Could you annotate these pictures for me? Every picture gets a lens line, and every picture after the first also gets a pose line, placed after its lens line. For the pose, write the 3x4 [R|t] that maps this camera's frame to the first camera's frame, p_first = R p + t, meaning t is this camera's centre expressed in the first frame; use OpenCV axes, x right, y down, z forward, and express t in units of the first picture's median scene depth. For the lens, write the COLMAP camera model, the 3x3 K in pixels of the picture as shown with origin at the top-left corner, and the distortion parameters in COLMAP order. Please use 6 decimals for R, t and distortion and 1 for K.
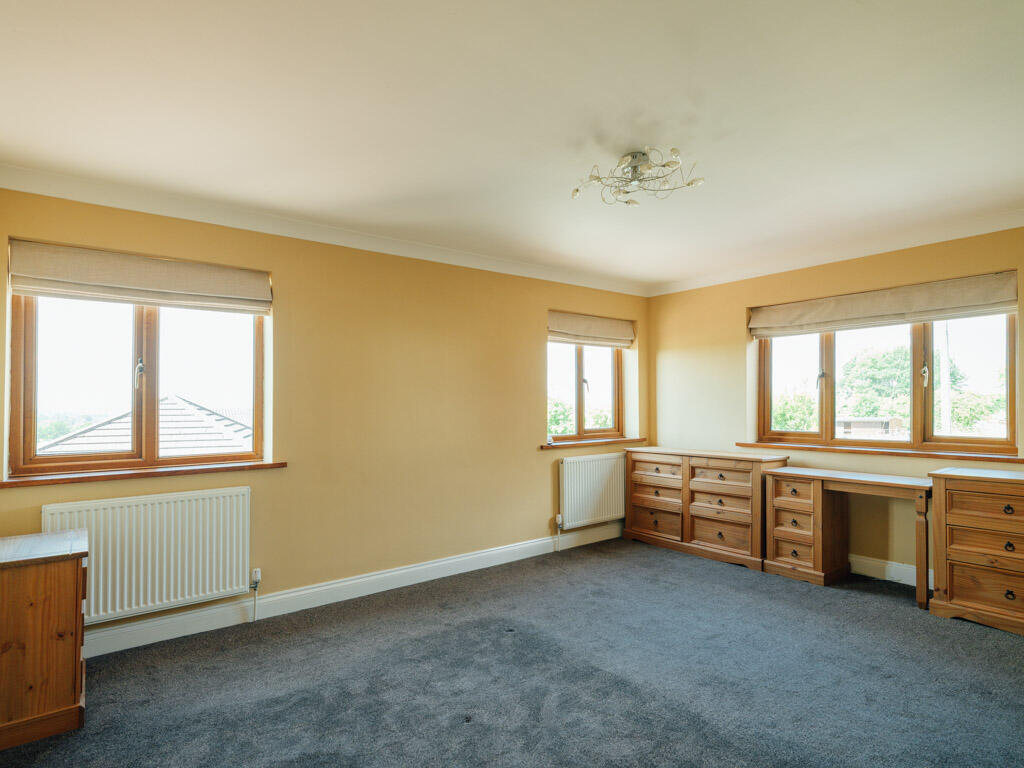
lens RADIAL K [[552.9, 0, 520.8], [0, 552.9, 388.7], [0, 0, 1]] dist [0.003690, -0.000745]
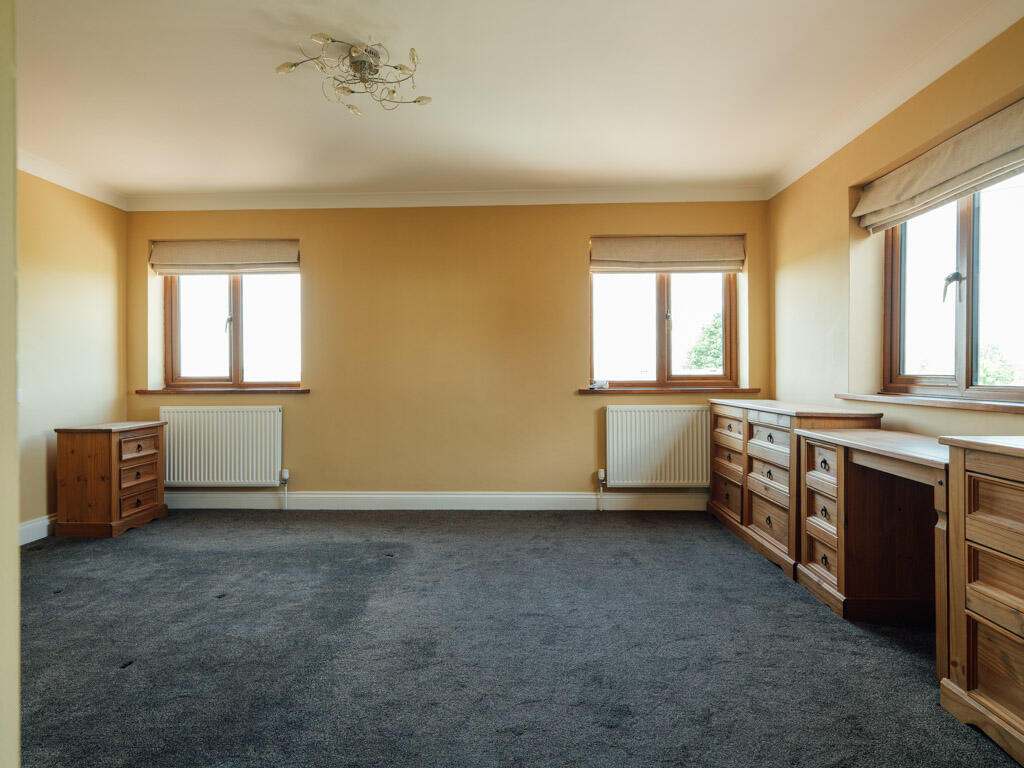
lens RADIAL K [[556.4, 0, 510.6], [0, 556.4, 367.9], [0, 0, 1]] dist [0.003012, -0.000325]
pose [[0.767654, -0.000550, -0.640864, 0.603741], [0.016061, 0.999702, 0.018380, 0.055935], [0.640663, -0.024403, 0.767434, 0.269508]]
